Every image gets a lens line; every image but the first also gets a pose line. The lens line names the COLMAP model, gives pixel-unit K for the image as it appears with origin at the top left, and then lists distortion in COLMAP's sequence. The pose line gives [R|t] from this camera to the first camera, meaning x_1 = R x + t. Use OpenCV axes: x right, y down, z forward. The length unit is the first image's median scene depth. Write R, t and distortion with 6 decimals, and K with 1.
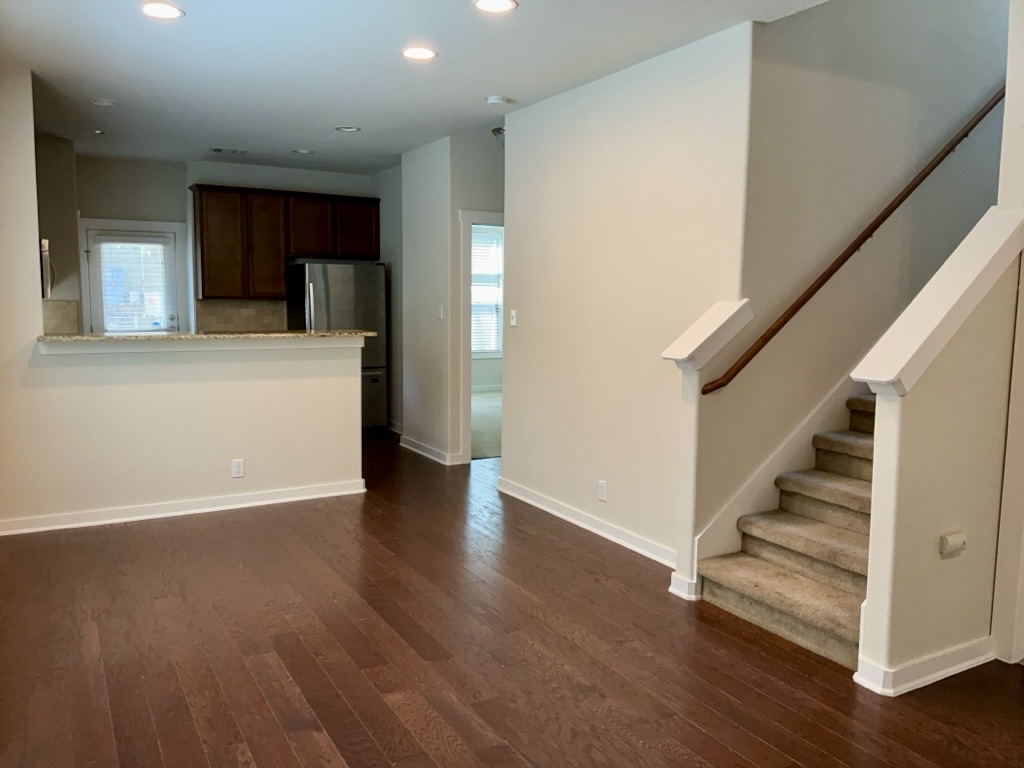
lens RADIAL K [[807.9, 0, 509.9], [0, 807.9, 386.9], [0, 0, 1]] dist [0.013141, -0.030459]
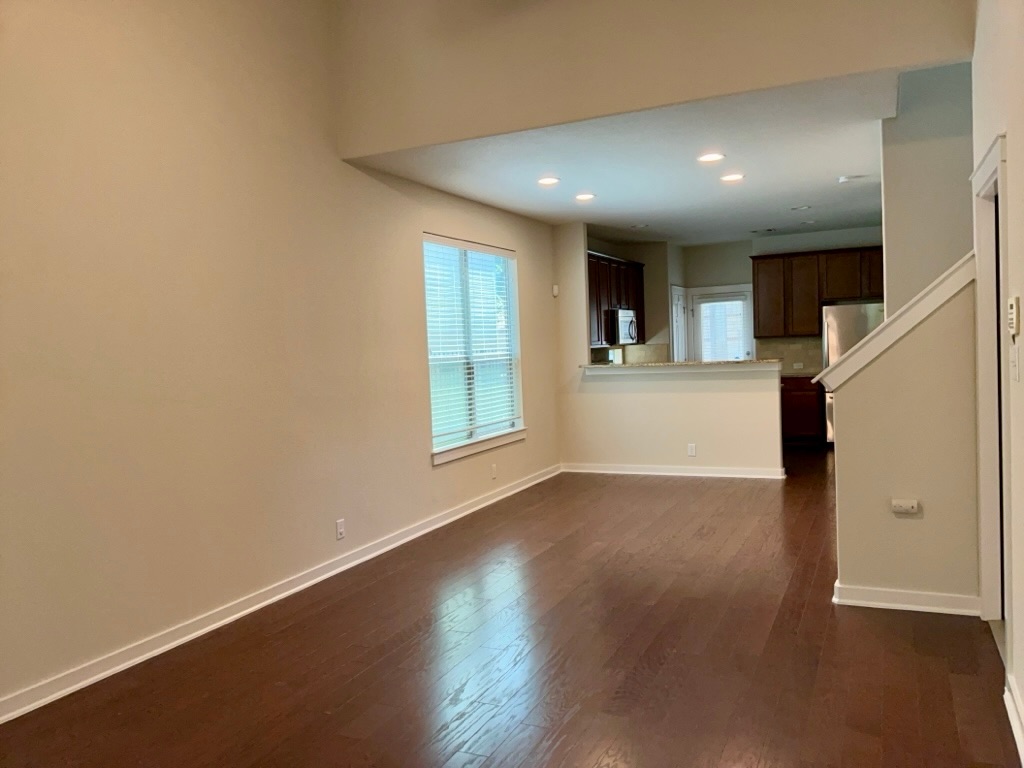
lens RADIAL K [[807.9, 0, 510.9], [0, 807.9, 379.3], [0, 0, 1]] dist [0.013141, -0.030459]
pose [[0.579834, -0.002487, -0.814731, 0.484247], [-0.044085, 0.998435, -0.034422, 0.023862], [0.813541, 0.055876, 0.578817, -0.116117]]
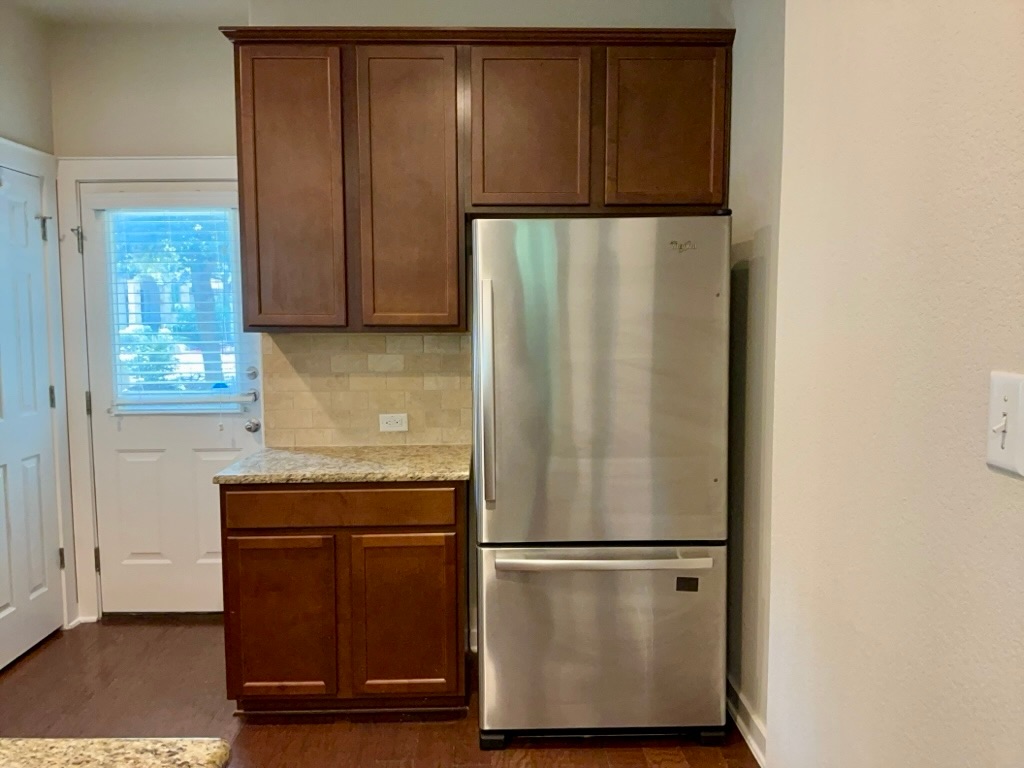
lens RADIAL K [[807.9, 0, 515.1], [0, 807.9, 386.5], [0, 0, 1]] dist [0.013141, -0.030459]
pose [[0.875510, 0.031007, -0.482205, -0.078583], [-0.040822, 0.999118, -0.009871, -0.083574], [0.481473, 0.028327, 0.876003, 0.714018]]
